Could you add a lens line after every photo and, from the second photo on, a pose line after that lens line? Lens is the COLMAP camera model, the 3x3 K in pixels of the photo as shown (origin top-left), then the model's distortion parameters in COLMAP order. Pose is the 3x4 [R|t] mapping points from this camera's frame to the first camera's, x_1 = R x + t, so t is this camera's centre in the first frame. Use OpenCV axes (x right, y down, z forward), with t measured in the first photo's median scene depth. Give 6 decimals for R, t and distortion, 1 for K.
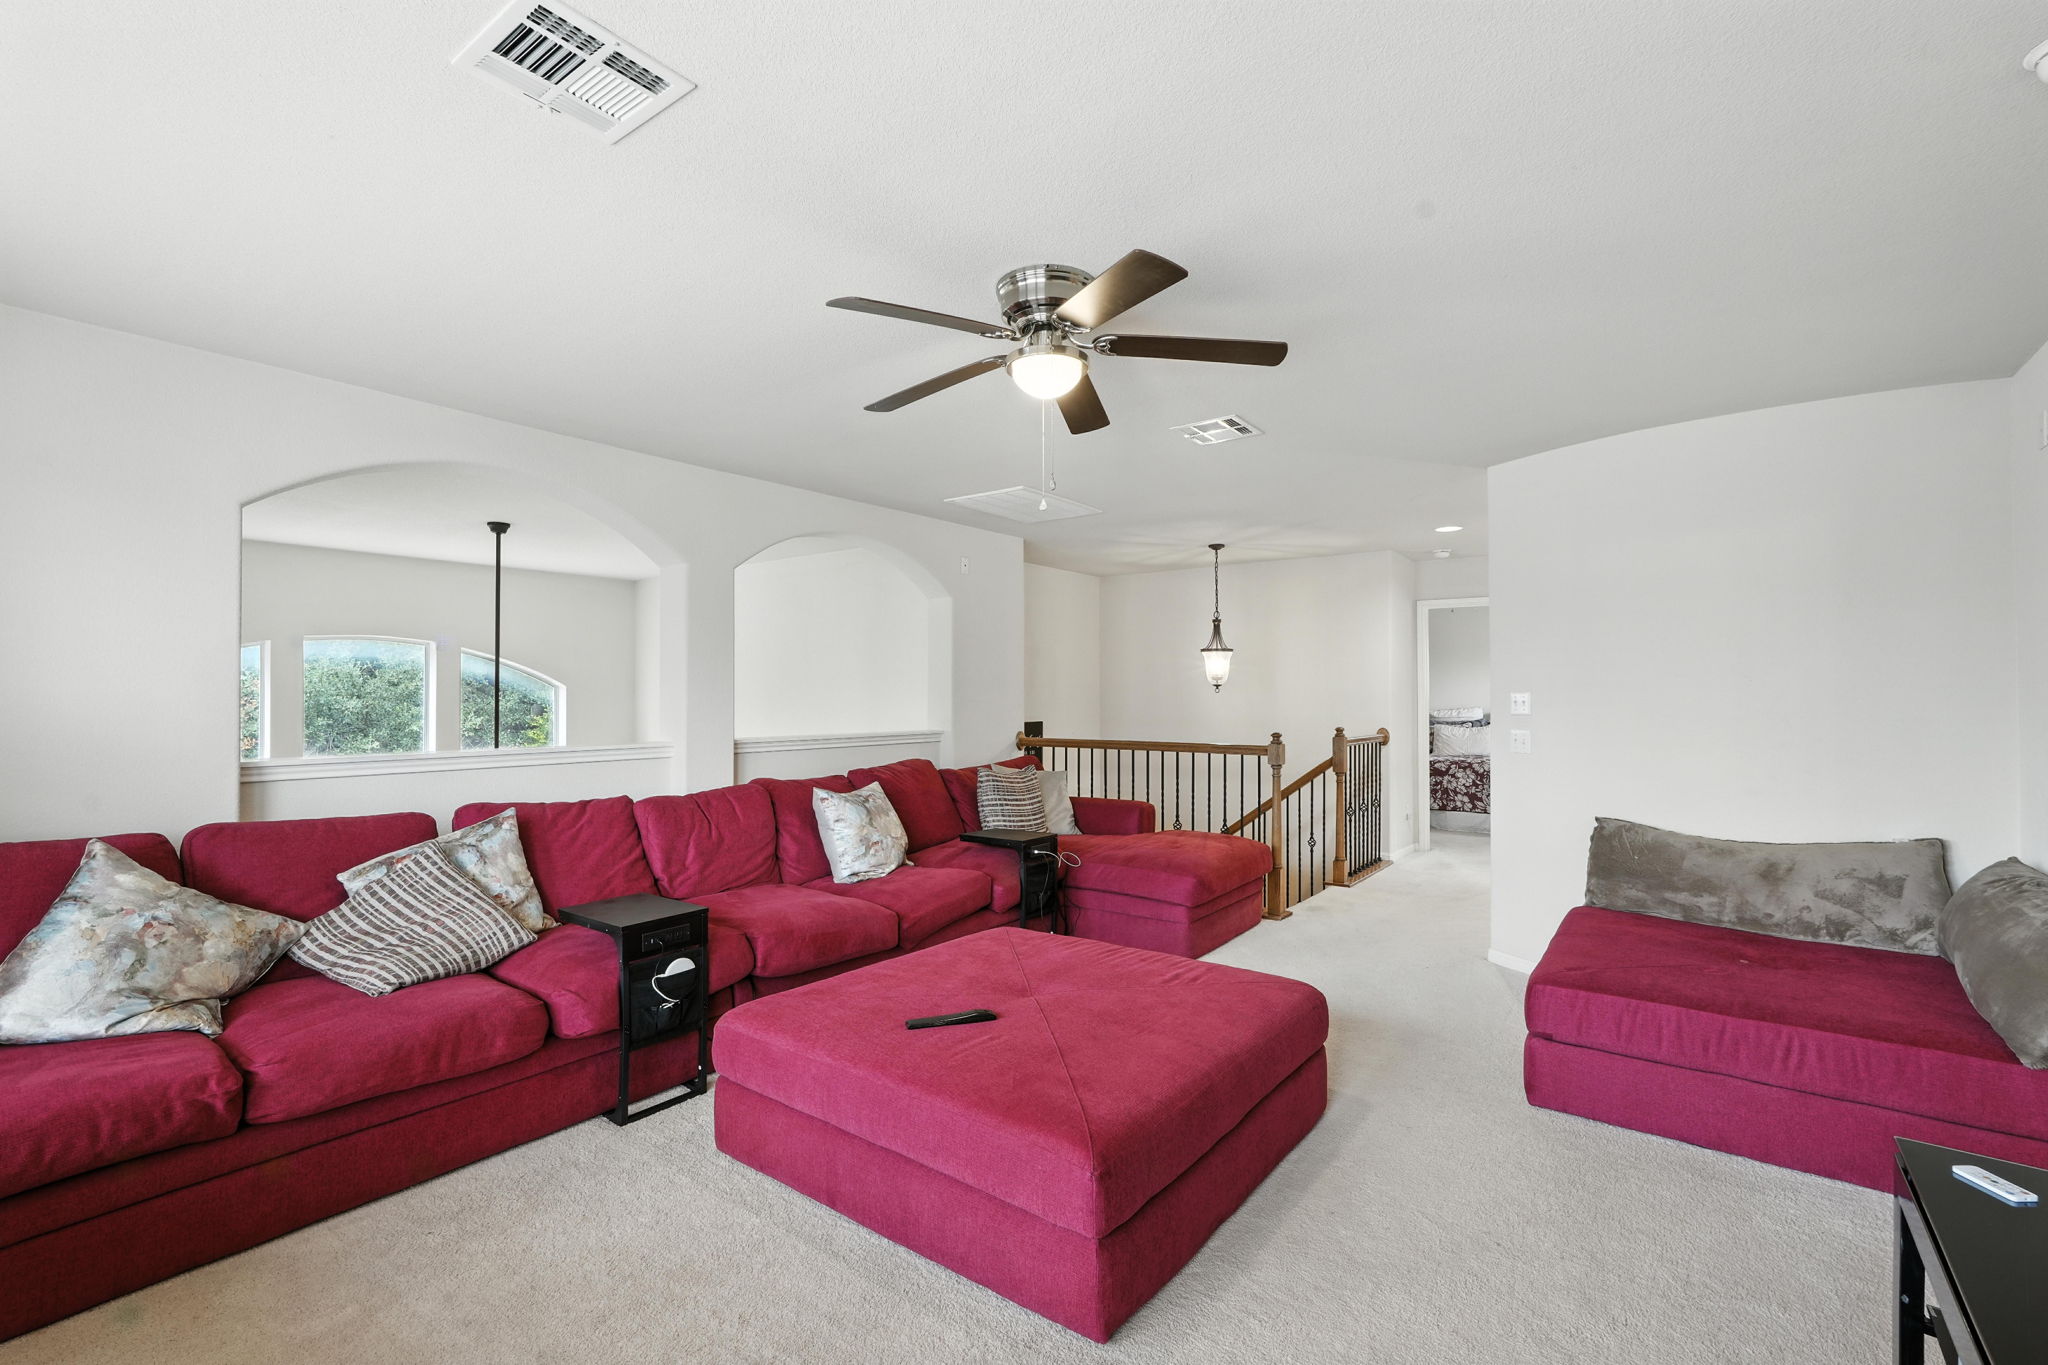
lens RADIAL K [[902.9, 0, 1023.5], [0, 902.9, 687.8], [0, 0, 1]] dist [-0.010259, 0.000176]
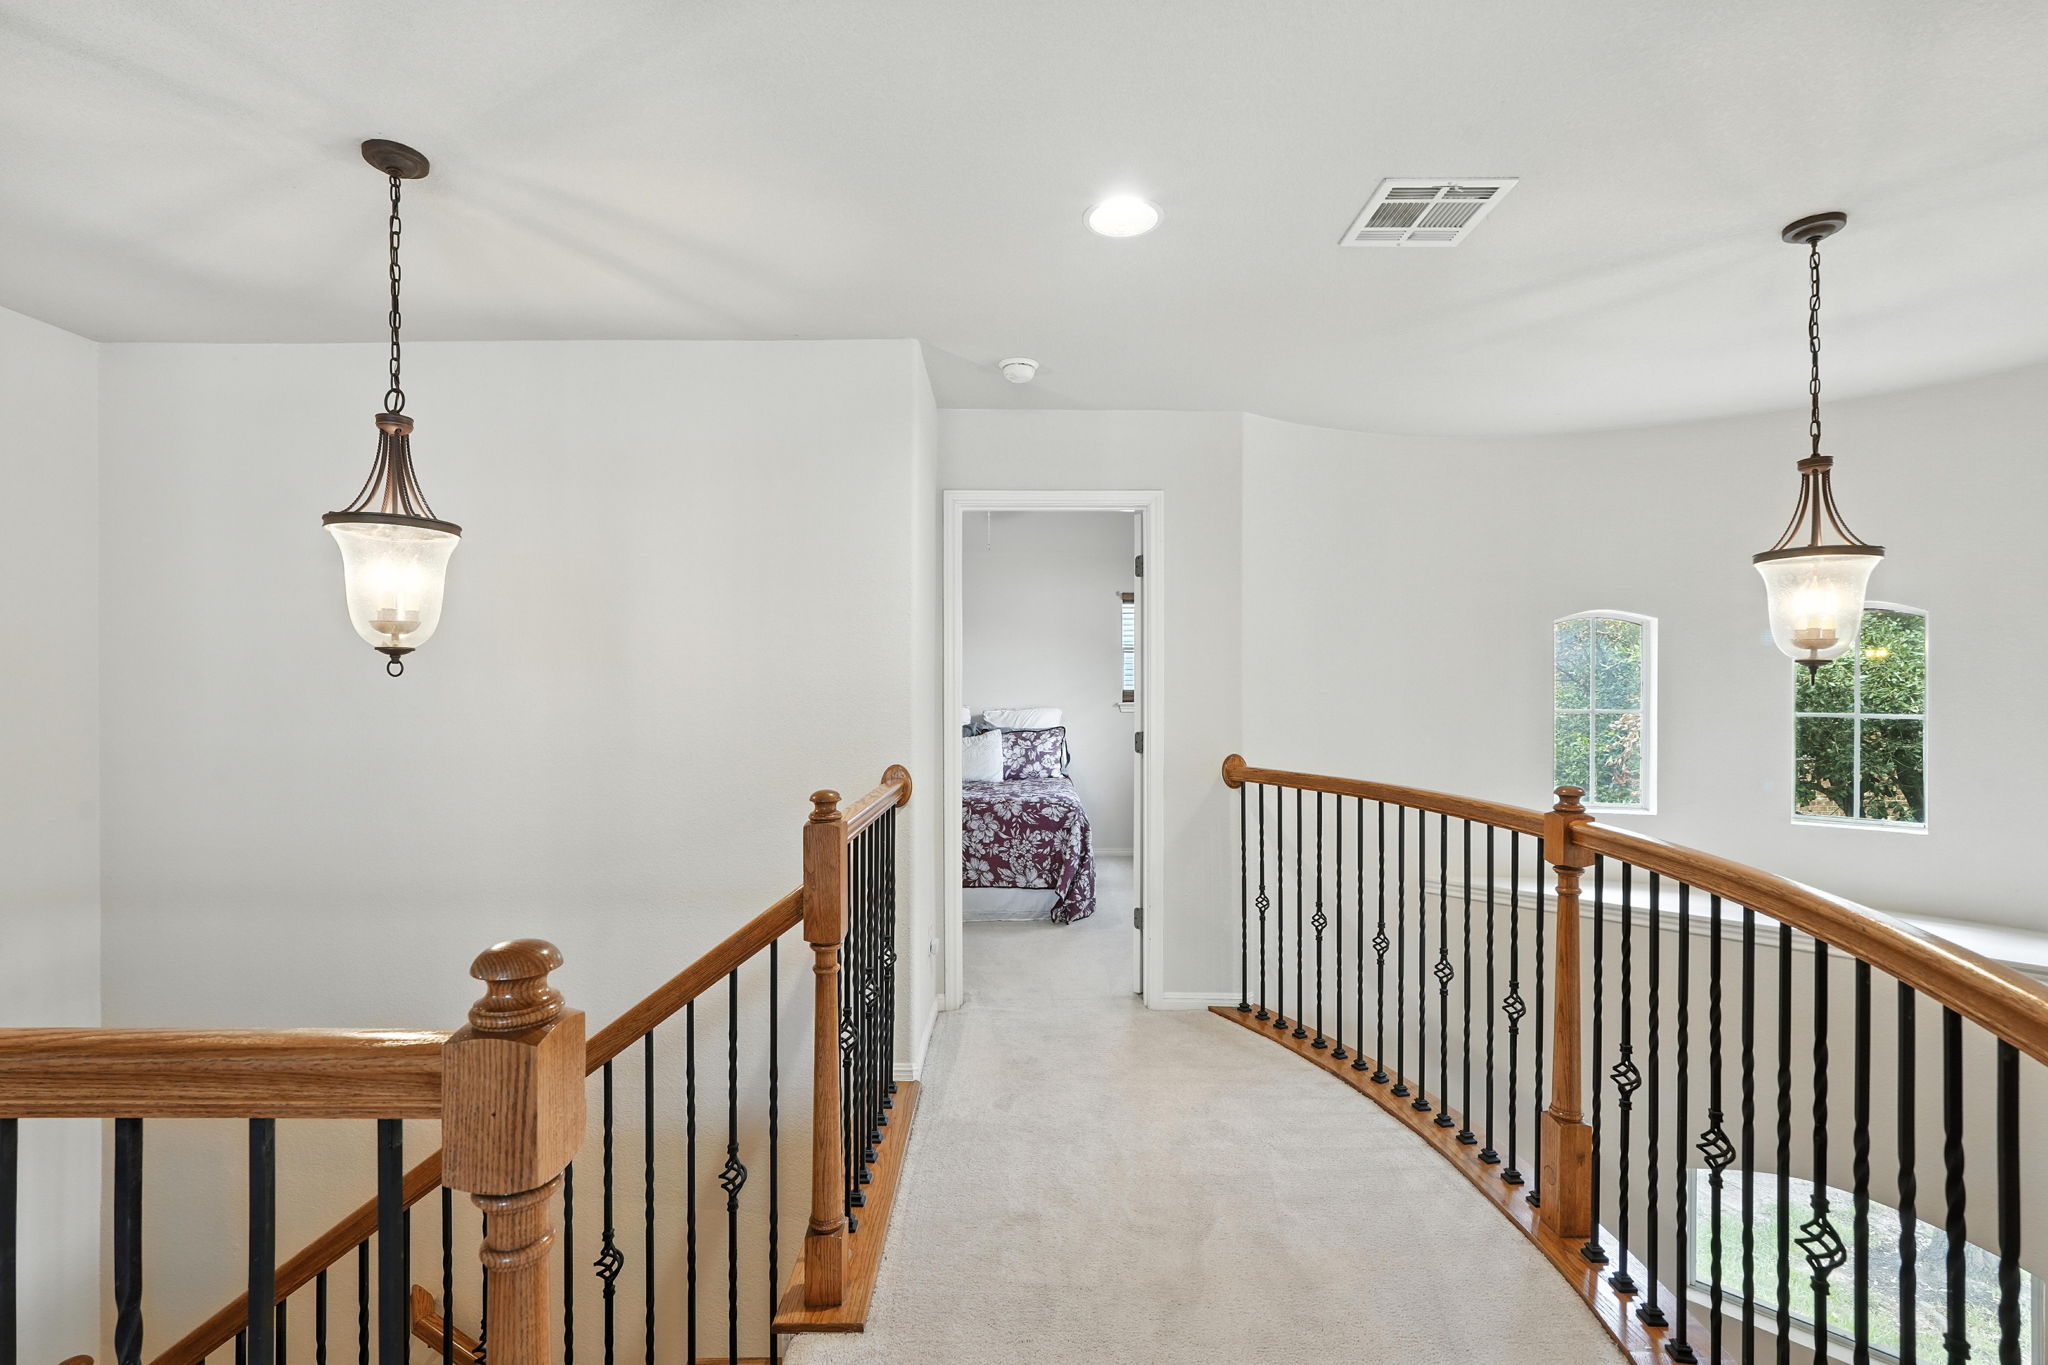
lens RADIAL K [[902.9, 0, 1023.5], [0, 902.9, 687.8], [0, 0, 1]] dist [-0.010259, 0.000176]
pose [[0.799125, 0.000601, 0.601165, 0.202593], [-0.003822, 0.999984, 0.004081, 0.007174], [-0.601153, -0.005559, 0.799115, 0.656183]]
